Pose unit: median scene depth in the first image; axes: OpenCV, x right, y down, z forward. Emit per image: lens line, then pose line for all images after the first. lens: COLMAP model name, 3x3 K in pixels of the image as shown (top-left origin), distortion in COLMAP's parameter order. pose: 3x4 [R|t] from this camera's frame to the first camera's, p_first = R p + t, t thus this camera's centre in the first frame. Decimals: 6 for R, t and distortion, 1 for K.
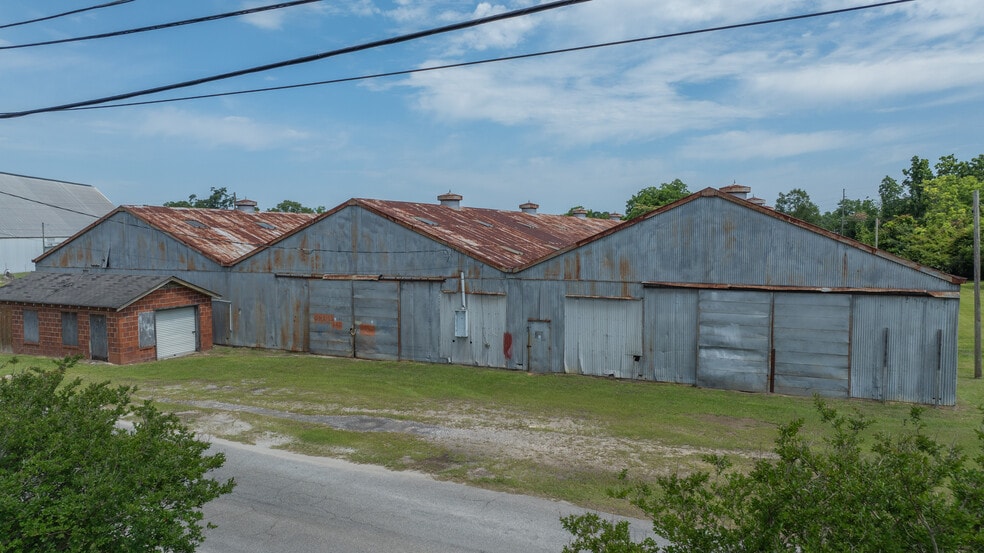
lens RADIAL K [[695.5, 0, 492.4], [0, 695.5, 272.1], [0, 0, 1]] dist [-0.031745, 0.028459]
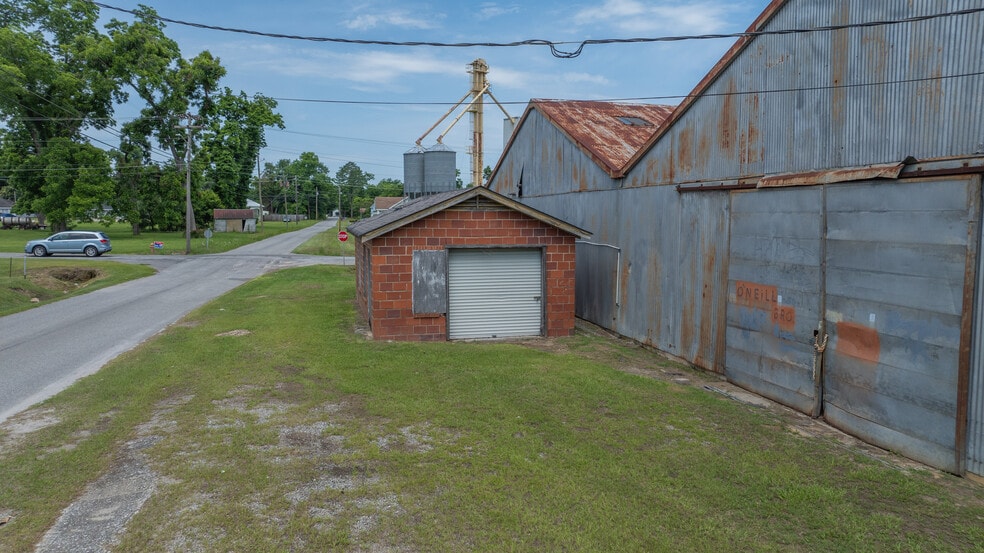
lens RADIAL K [[695.5, 0, 484.9], [0, 695.5, 278.0], [0, 0, 1]] dist [-0.031745, 0.028459]
pose [[0.612326, 0.074797, -0.787059, -0.041784], [-0.047121, 0.997198, 0.058108, 0.046396], [0.789200, 0.001506, 0.614134, 0.706879]]
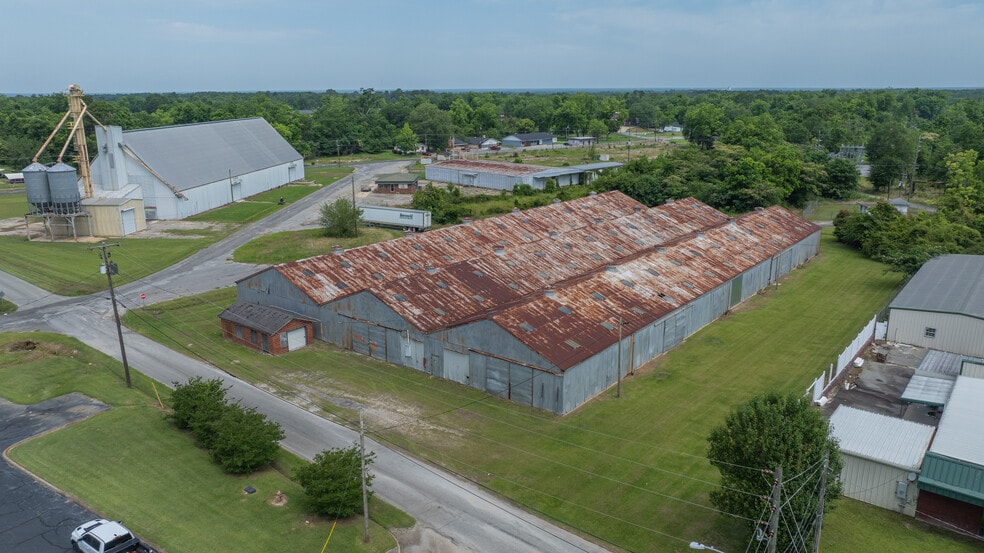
lens RADIAL K [[730.2, 0, 491.6], [0, 730.2, 280.6], [0, 0, 1]] dist [-0.026753, 0.009573]
pose [[0.973092, 0.058714, -0.222812, 0.733495], [-0.012129, 0.978701, 0.204931, -0.637523], [0.230098, -0.196715, 0.953078, -1.168707]]
